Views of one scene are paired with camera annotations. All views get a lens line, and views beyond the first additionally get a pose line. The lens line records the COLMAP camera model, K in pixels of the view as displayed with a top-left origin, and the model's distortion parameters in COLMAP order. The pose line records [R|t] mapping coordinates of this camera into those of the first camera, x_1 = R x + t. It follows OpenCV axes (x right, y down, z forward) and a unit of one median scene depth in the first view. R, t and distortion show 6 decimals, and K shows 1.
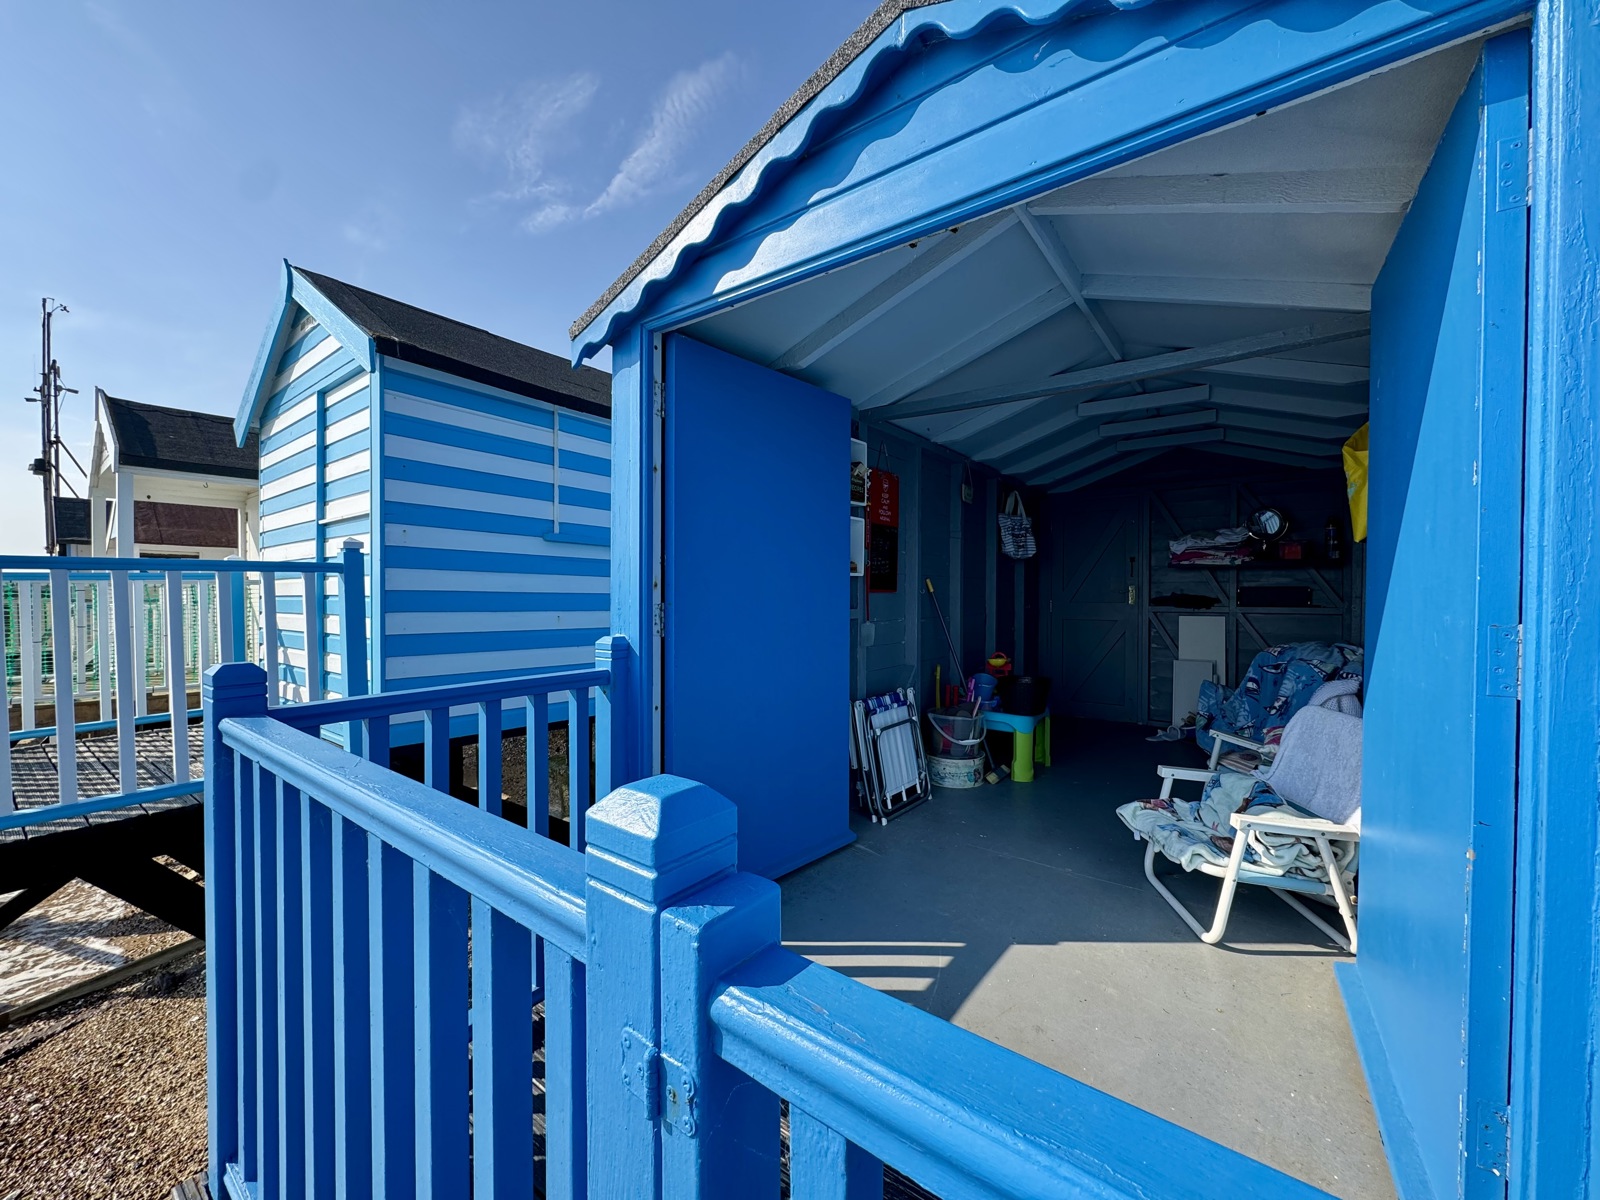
lens RADIAL K [[632.3, 0, 798.7], [0, 632.3, 602.9], [0, 0, 1]] dist [-0.003046, 0.000611]
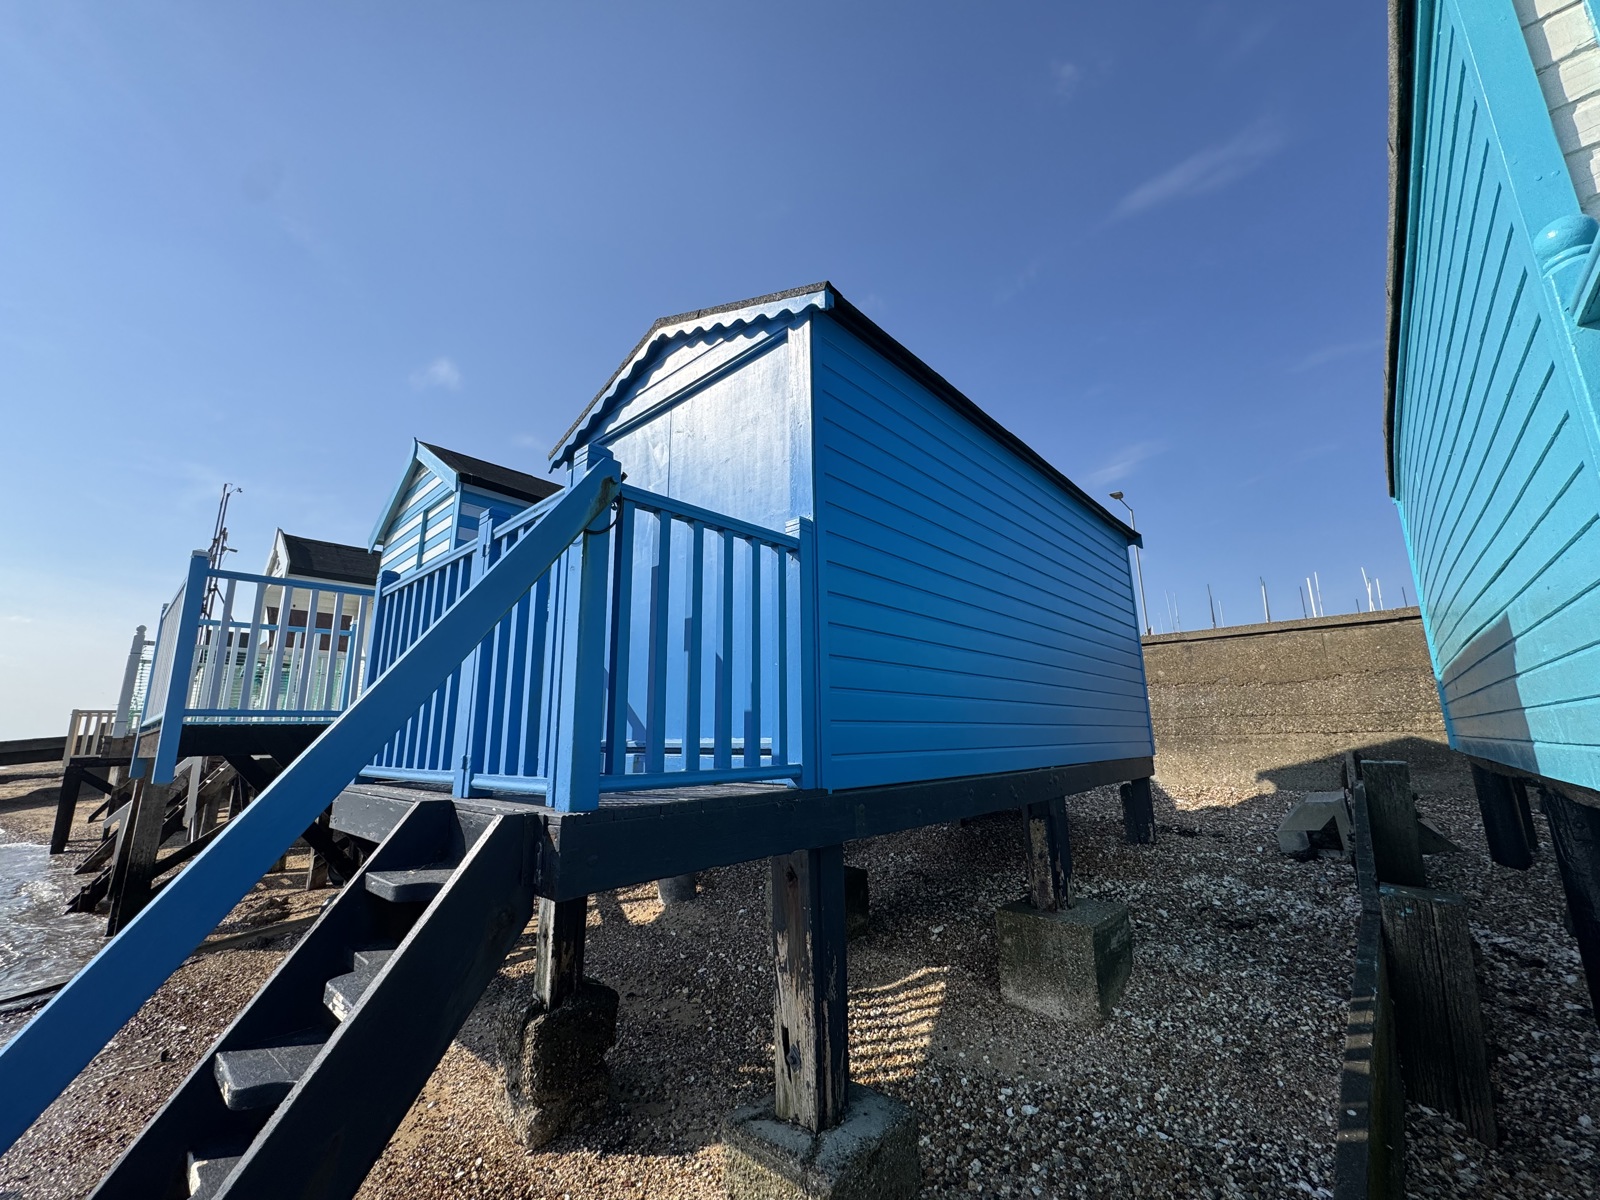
lens RADIAL K [[632.3, 0, 805.3], [0, 632.3, 603.0], [0, 0, 1]] dist [-0.003046, 0.000611]
pose [[0.996569, -0.035529, -0.074758, 0.620183], [0.017821, 0.974108, -0.225381, 0.523591], [0.080830, 0.223275, 0.971398, -0.839352]]
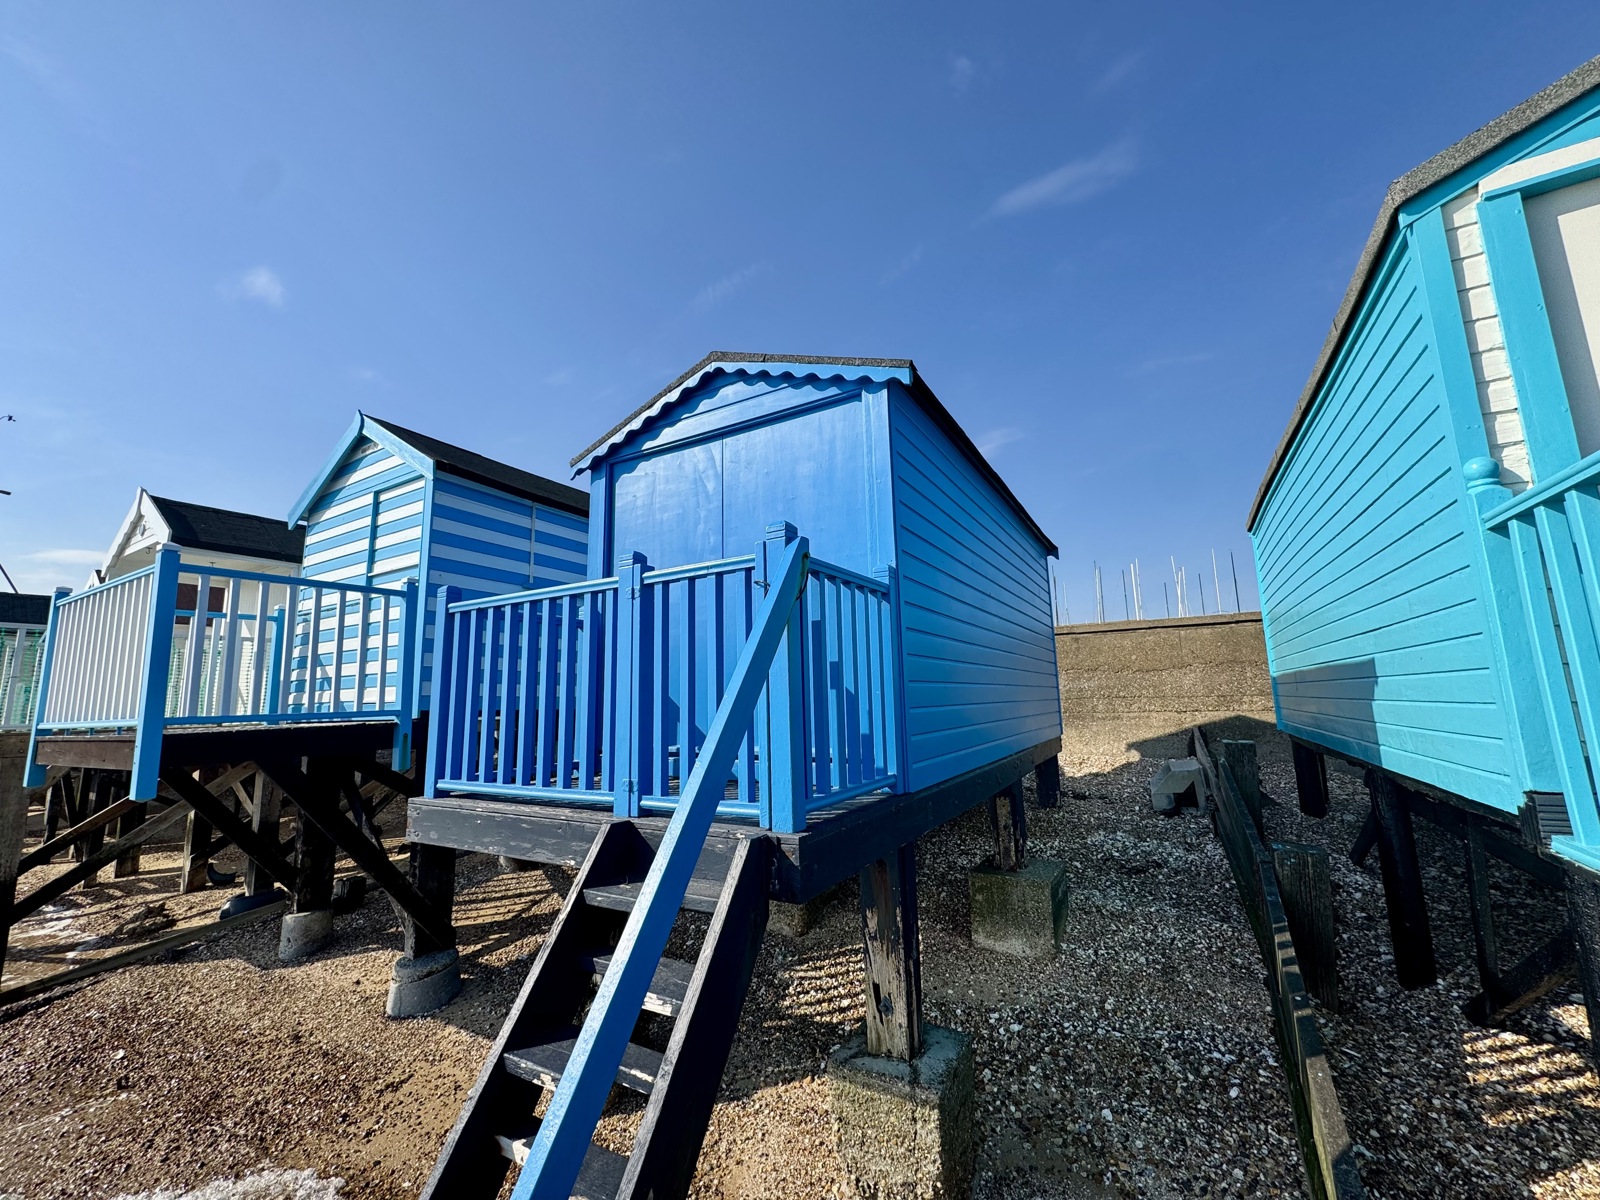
lens RADIAL K [[632.3, 0, 804.5], [0, 632.3, 603.6], [0, 0, 1]] dist [-0.003046, 0.000611]
pose [[0.991441, -0.009100, 0.130239, 0.129376], [0.030764, 0.985761, -0.165317, 0.400791], [-0.126880, 0.167909, 0.977603, -1.071320]]
